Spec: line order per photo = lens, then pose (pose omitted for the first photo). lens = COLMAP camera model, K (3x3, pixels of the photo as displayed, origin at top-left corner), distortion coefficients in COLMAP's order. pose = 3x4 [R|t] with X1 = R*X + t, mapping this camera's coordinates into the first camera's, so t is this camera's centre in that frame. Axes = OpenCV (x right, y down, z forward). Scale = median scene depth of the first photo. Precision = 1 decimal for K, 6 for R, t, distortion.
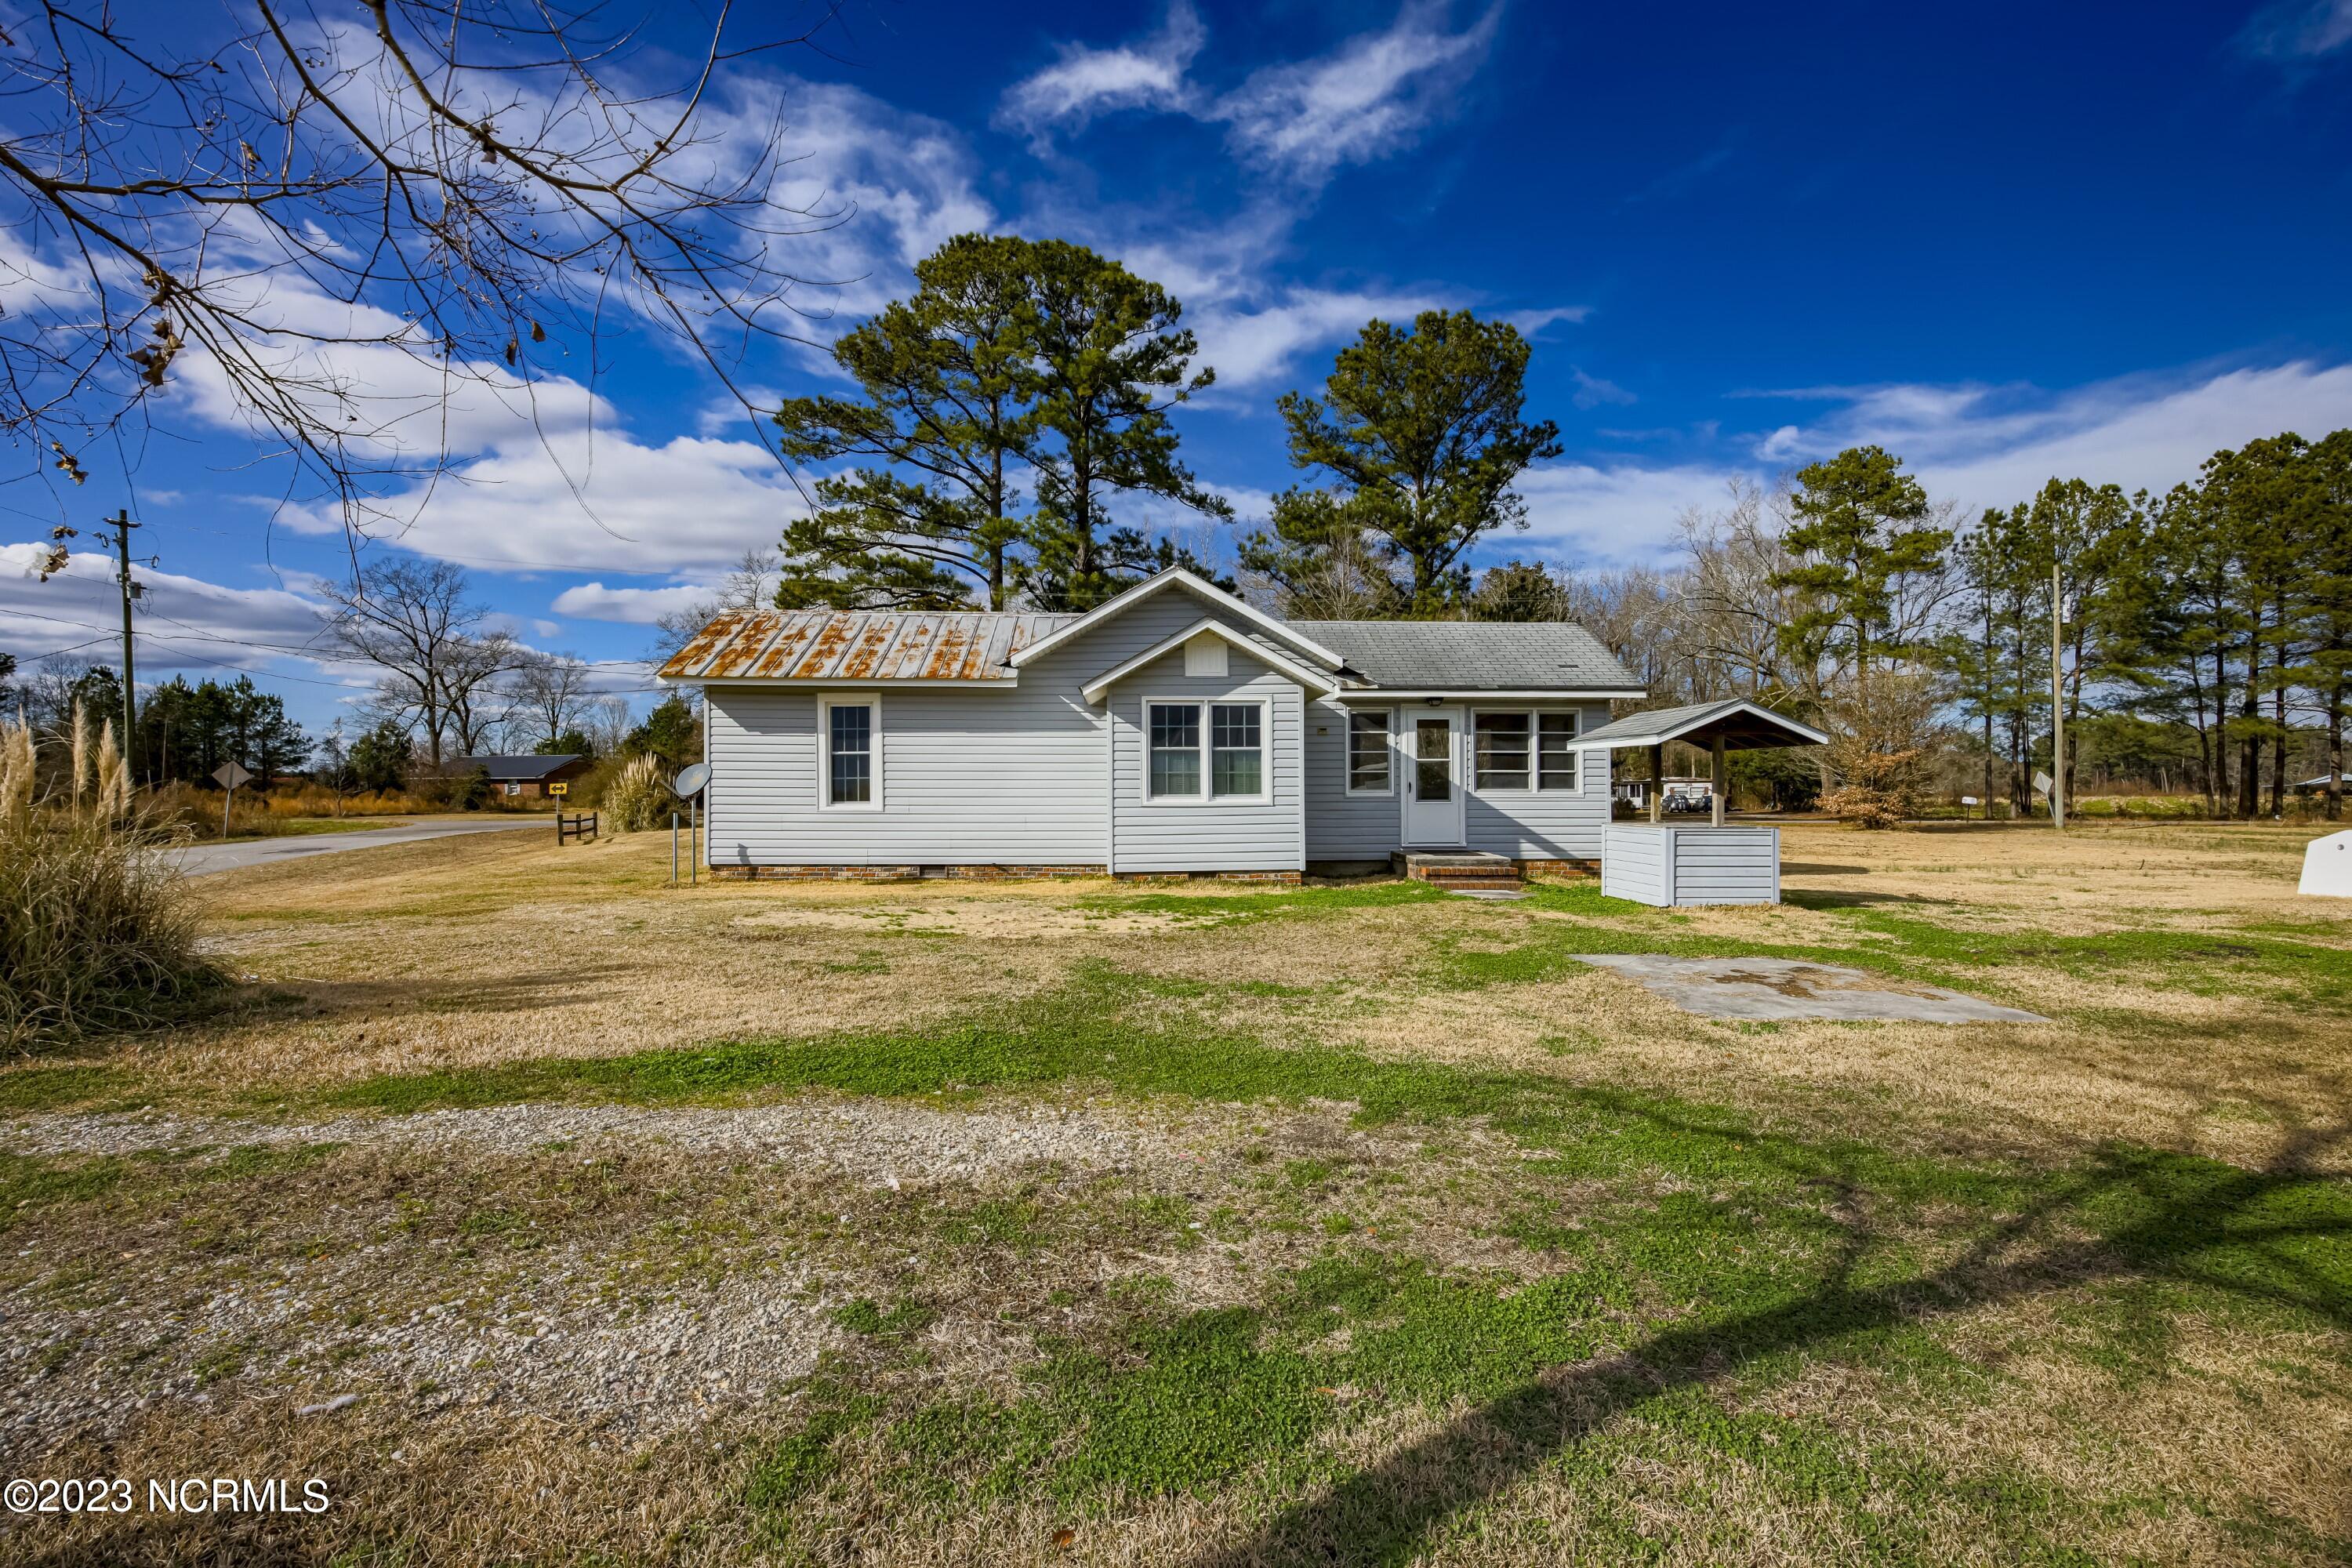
lens RADIAL K [[991.8, 0, 1173.3], [0, 991.8, 789.2], [0, 0, 1]] dist [0.001378, 0.000760]
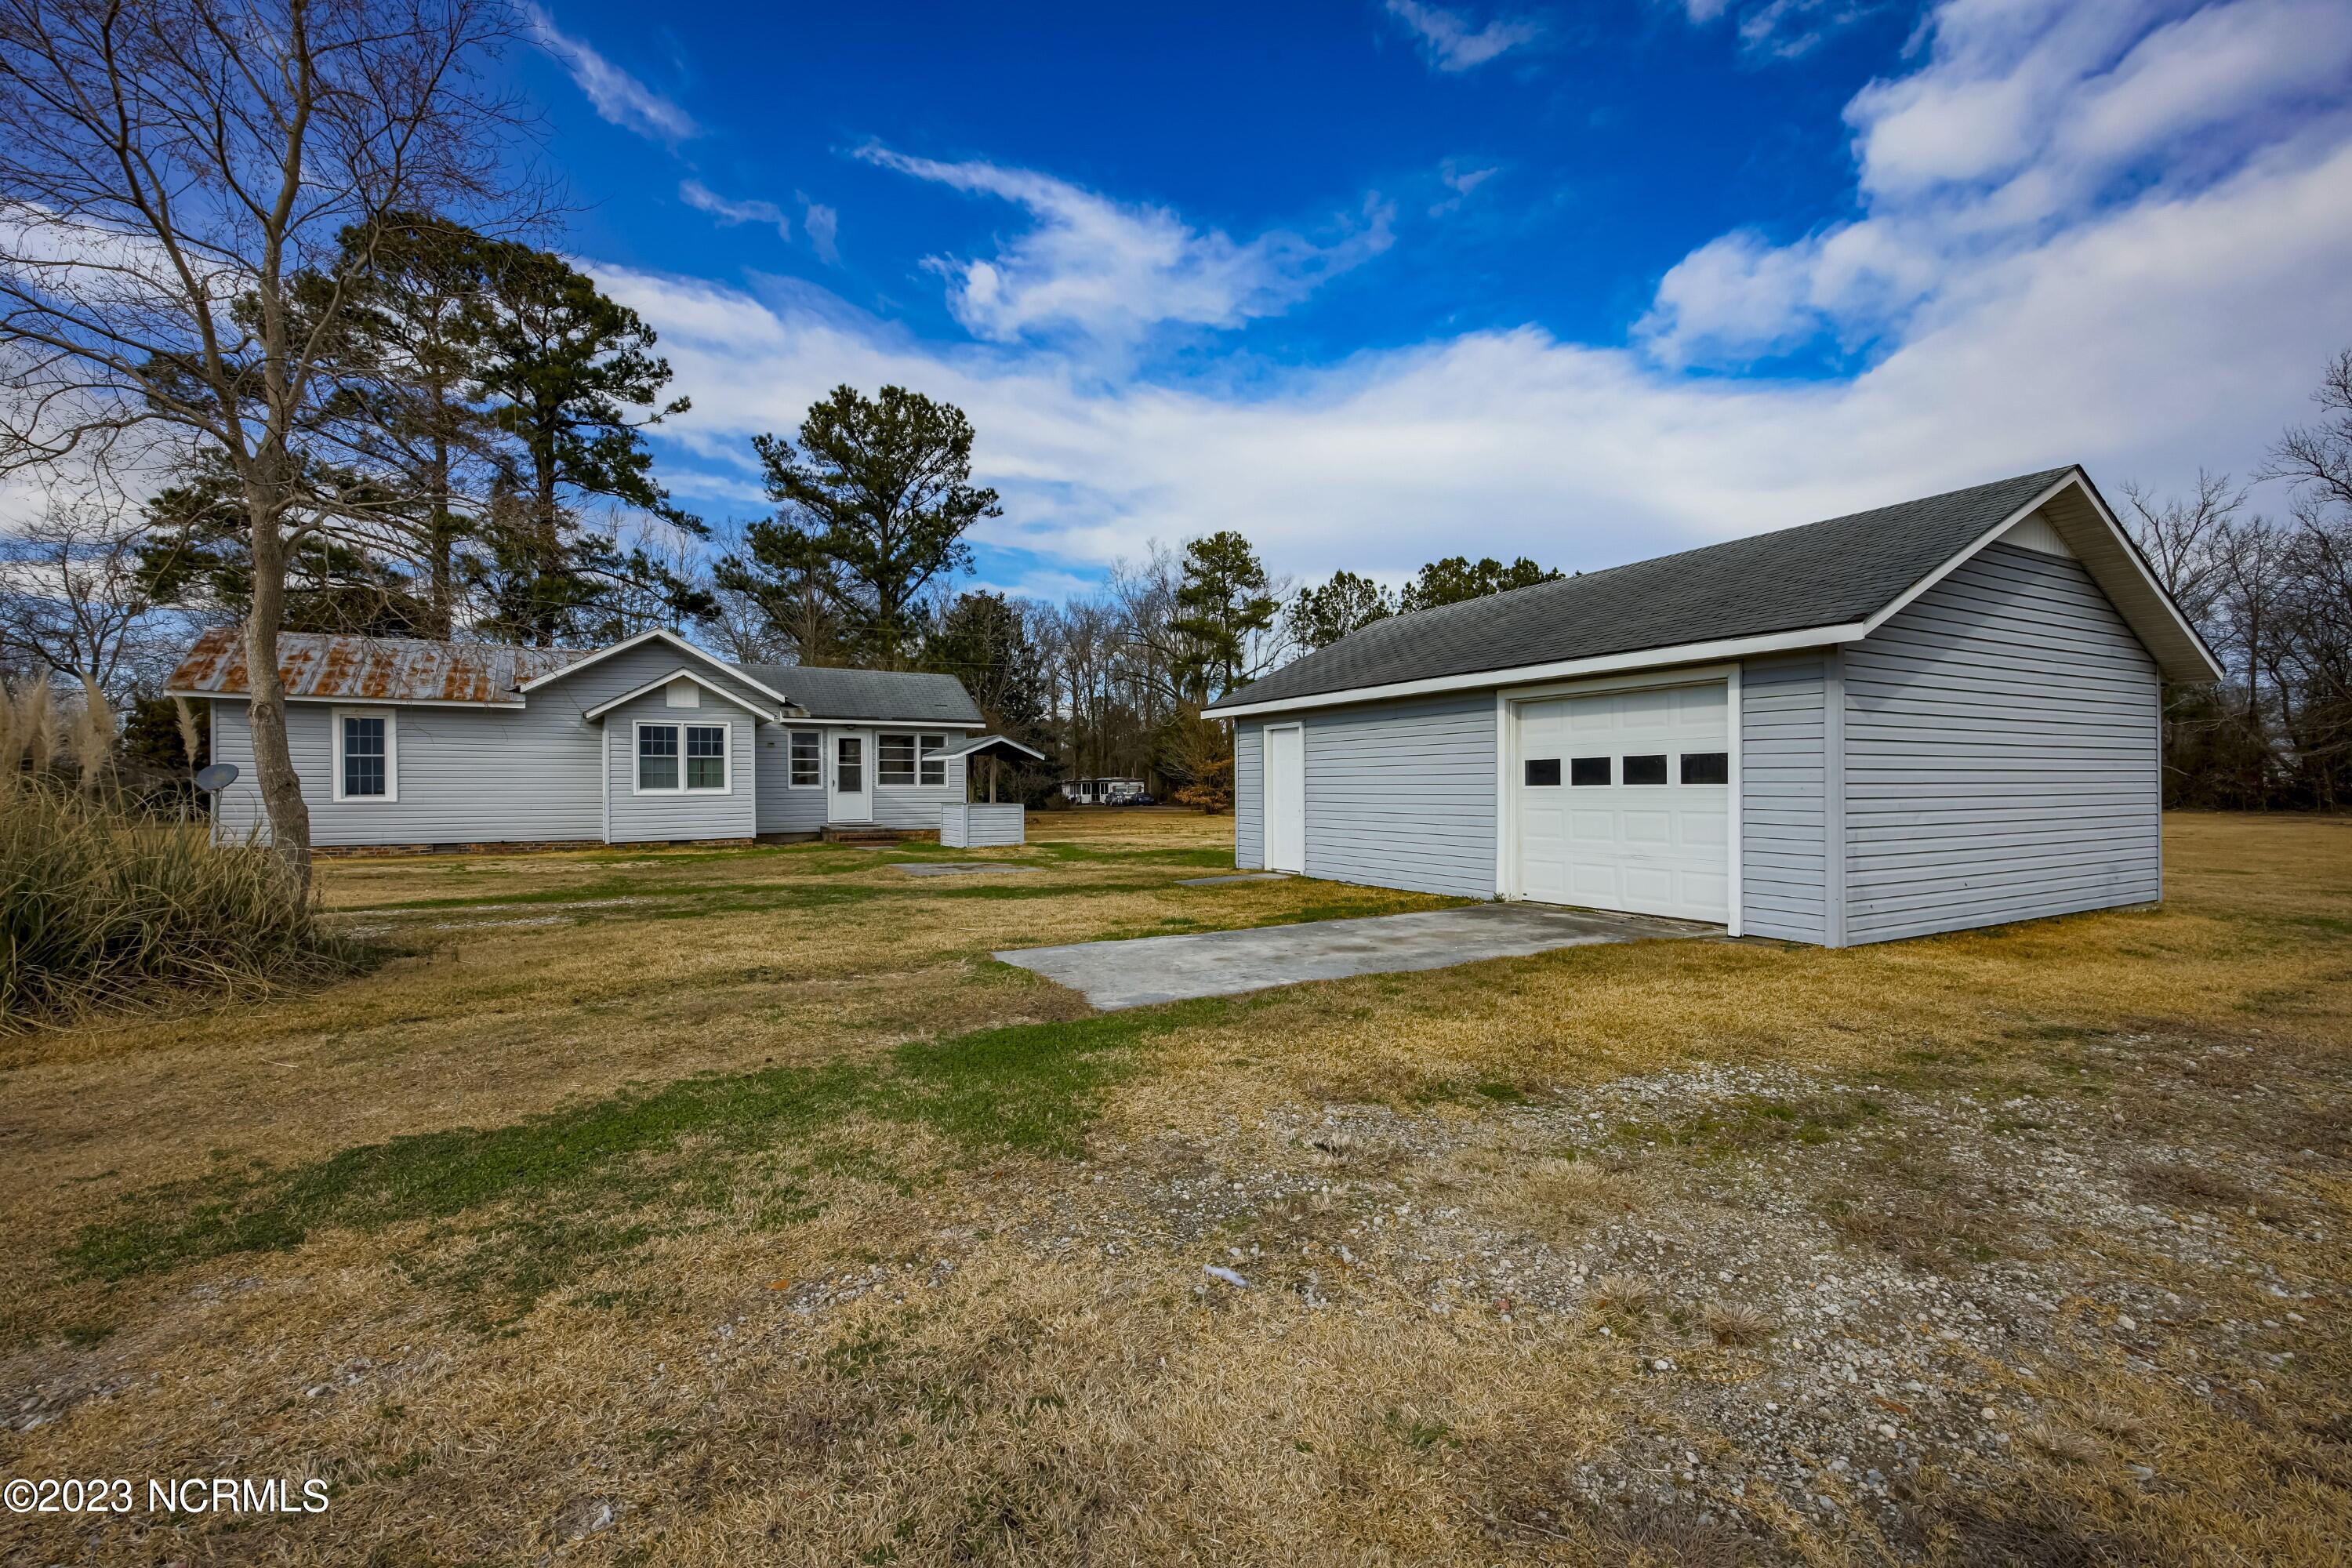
lens RADIAL K [[991.8, 0, 1169.8], [0, 991.8, 782.4], [0, 0, 1]] dist [0.001378, 0.000760]
pose [[0.882072, 0.000238, 0.471115, -0.007193], [0.003032, 0.999976, -0.006181, 0.002692], [-0.471106, 0.006881, 0.882050, -0.197846]]
